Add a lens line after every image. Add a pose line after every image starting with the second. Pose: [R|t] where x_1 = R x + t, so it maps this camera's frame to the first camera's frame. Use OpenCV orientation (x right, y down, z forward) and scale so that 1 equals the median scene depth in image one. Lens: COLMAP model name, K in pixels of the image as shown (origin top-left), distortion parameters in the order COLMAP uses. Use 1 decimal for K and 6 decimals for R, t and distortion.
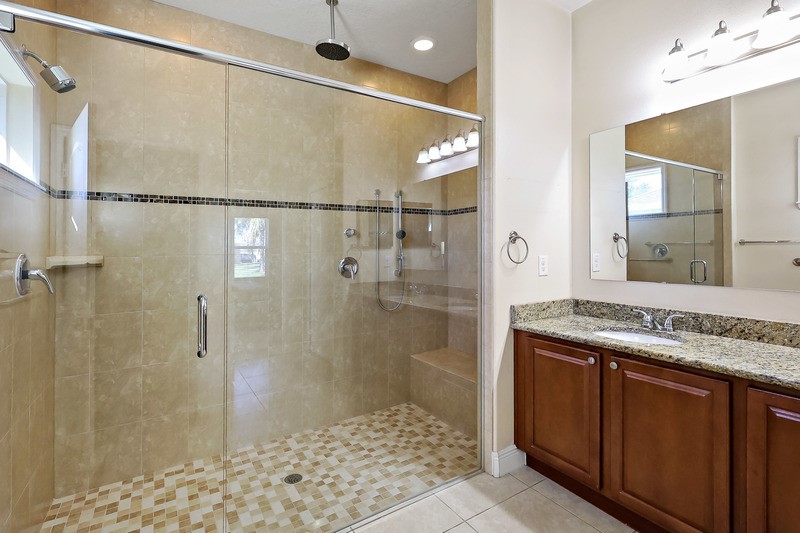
lens RADIAL K [[390.3, 0, 401.7], [0, 390.3, 247.6], [0, 0, 1]] dist [0.002264, 0.001340]
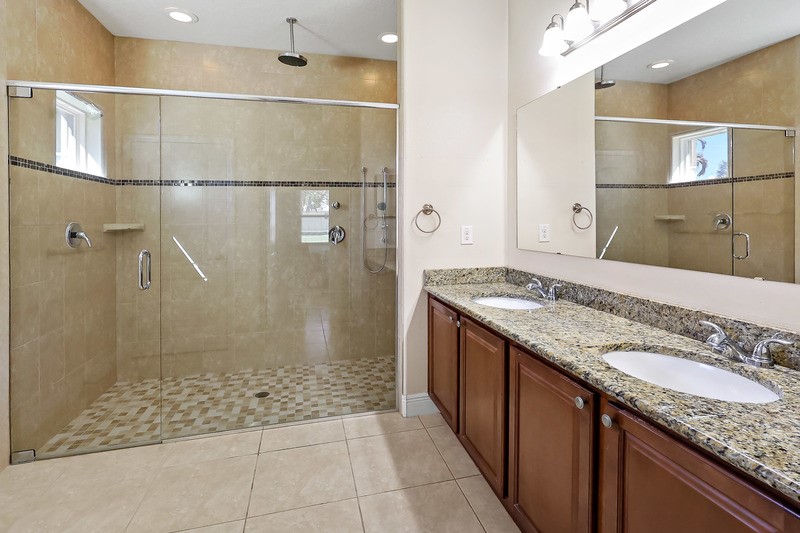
lens RADIAL K [[390.3, 0, 411.0], [0, 390.3, 223.2], [0, 0, 1]] dist [0.002264, 0.001340]
pose [[0.953296, 0.006376, -0.301970, 0.569766], [-0.001028, 0.999840, 0.017868, -0.006431], [0.302035, -0.016723, 0.953150, -0.083306]]
